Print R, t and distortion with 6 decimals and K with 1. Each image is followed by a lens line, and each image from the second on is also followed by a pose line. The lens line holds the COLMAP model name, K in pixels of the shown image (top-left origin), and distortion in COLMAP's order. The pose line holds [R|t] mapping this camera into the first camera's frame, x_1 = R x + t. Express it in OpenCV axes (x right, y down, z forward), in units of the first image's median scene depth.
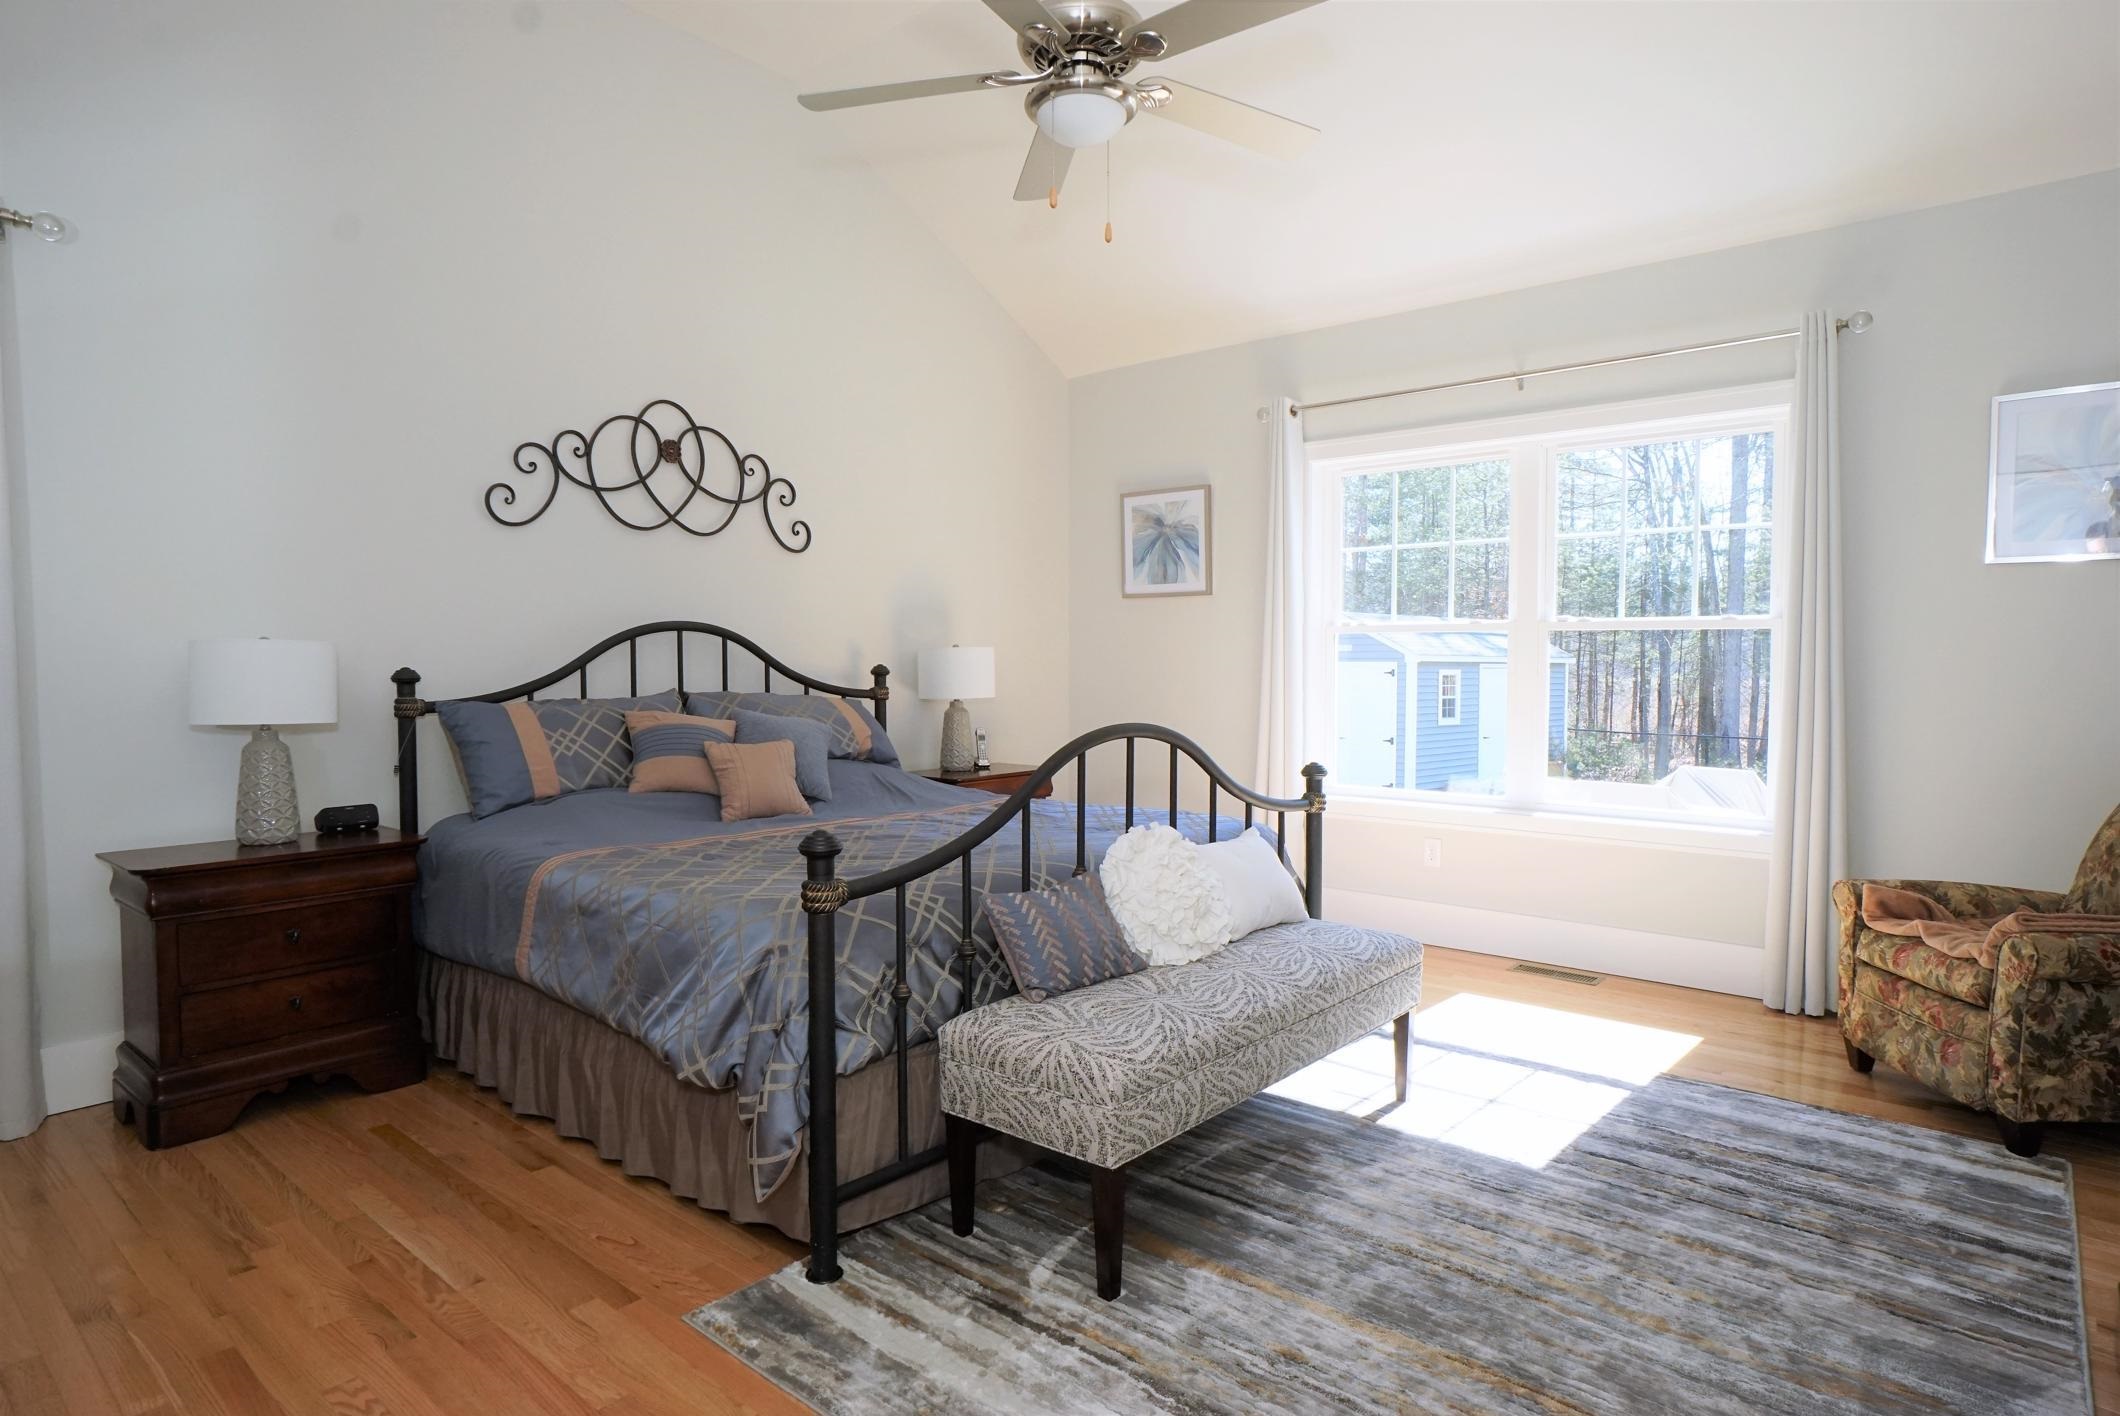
lens RADIAL K [[1152.1, 0, 1059.1], [0, 1152.1, 695.7], [0, 0, 1]] dist [-0.005492, -0.000137]
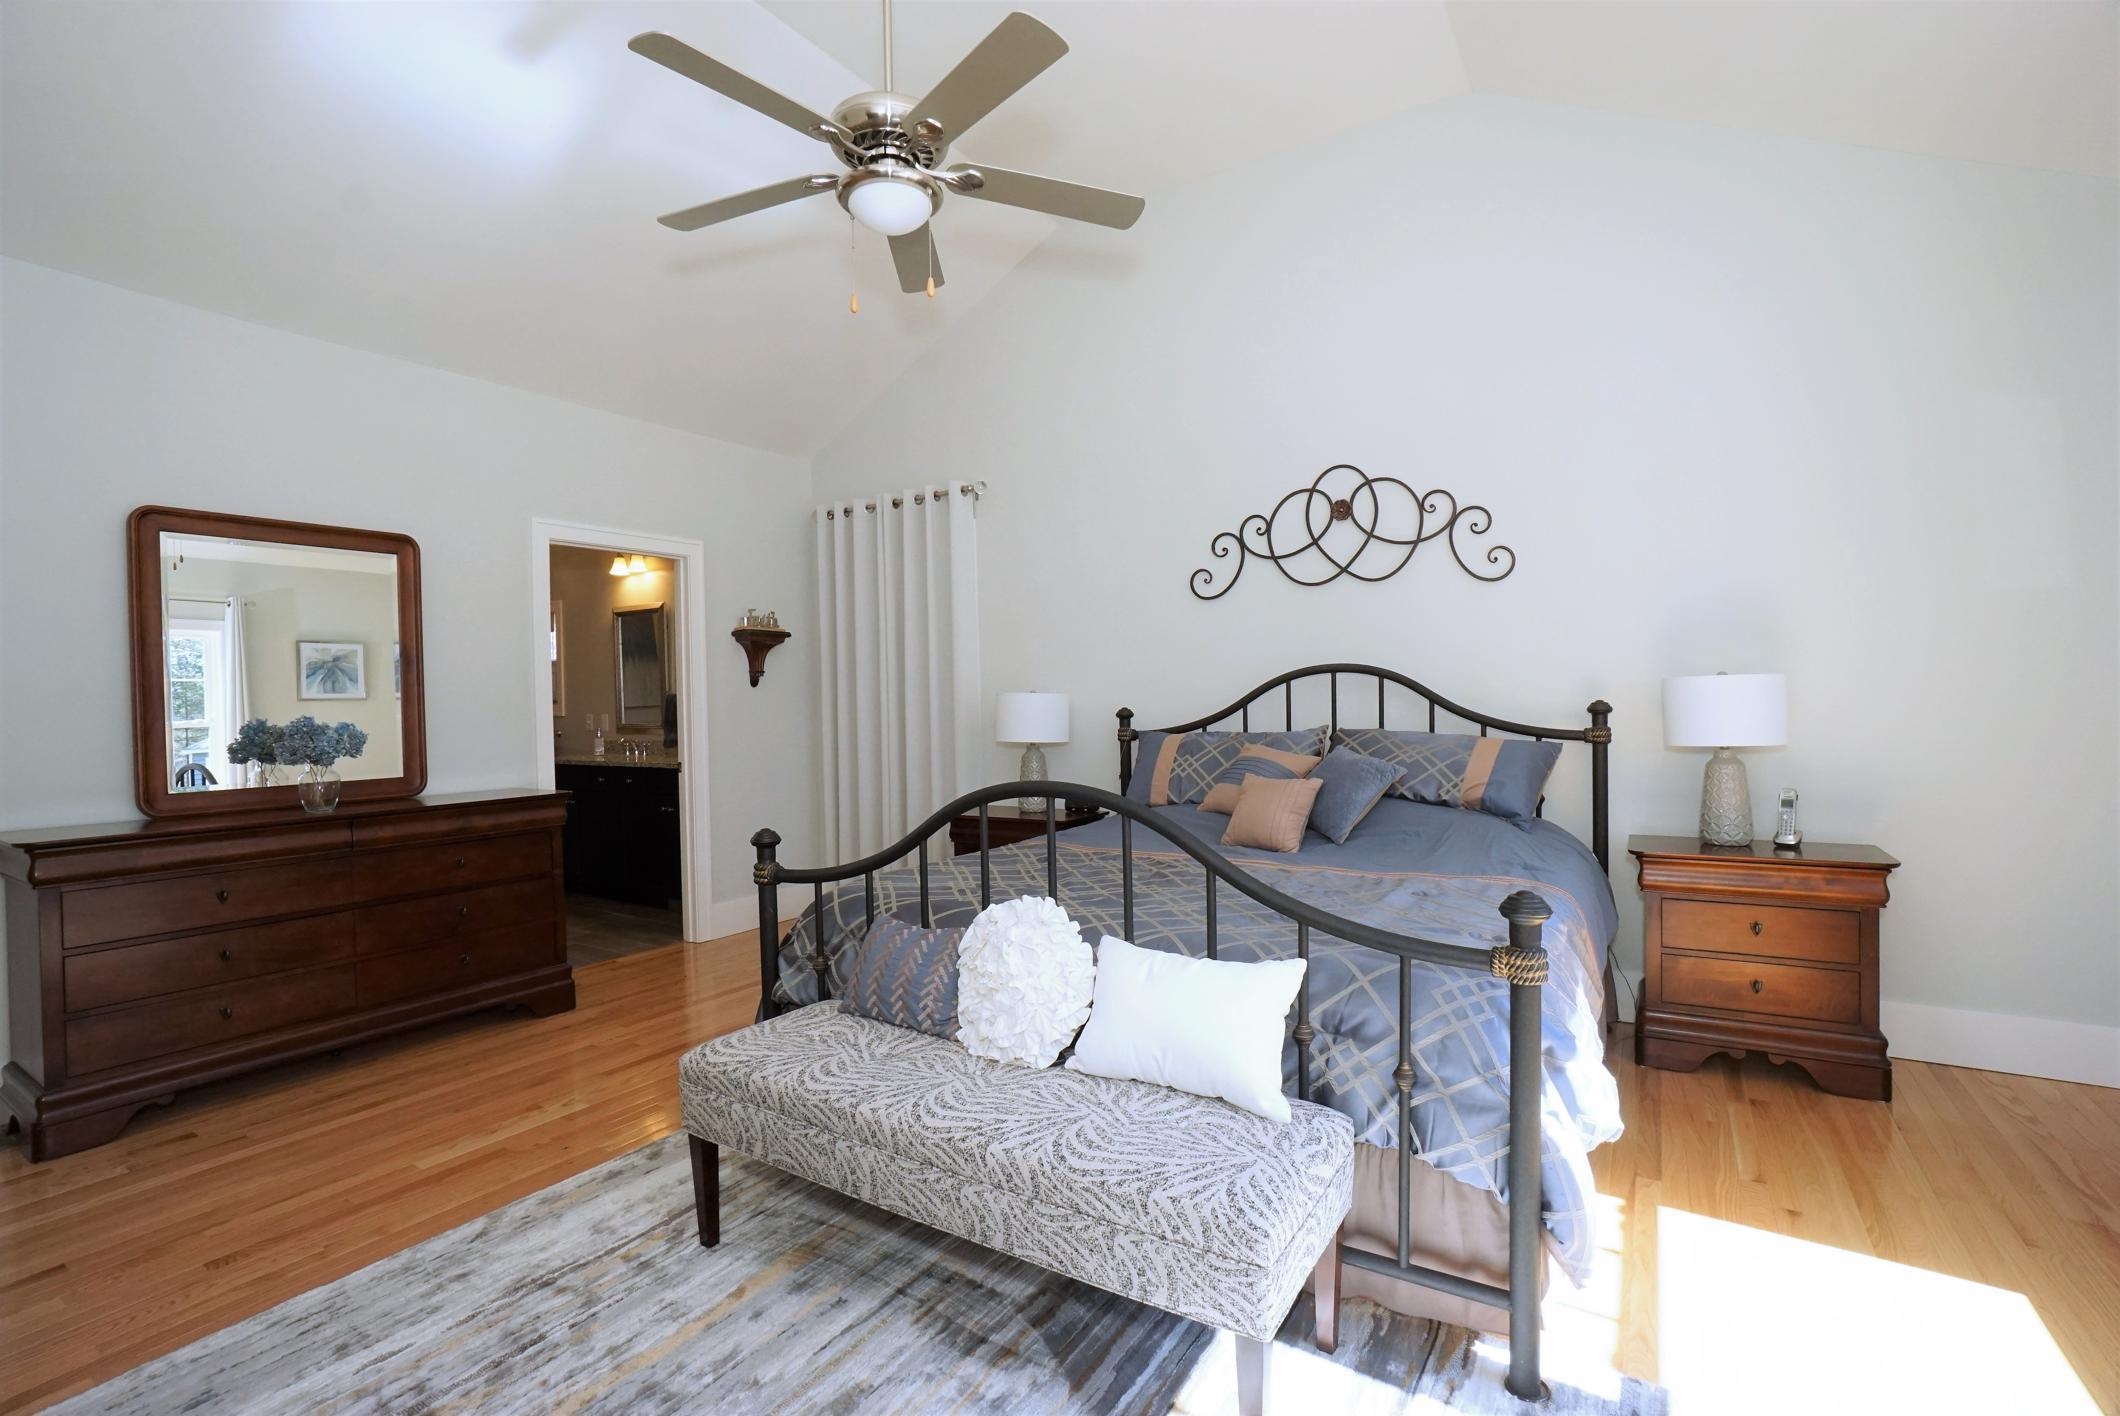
lens RADIAL K [[946.8, 0, 1058.1], [0, 946.8, 720.7], [0, 0, 1]] dist [-0.044539, 0.002523]
pose [[0.153619, 0.016479, -0.987993, 0.524283], [-0.013988, 0.999797, 0.014501, -0.019885], [0.988031, 0.011593, 0.153818, 0.605432]]
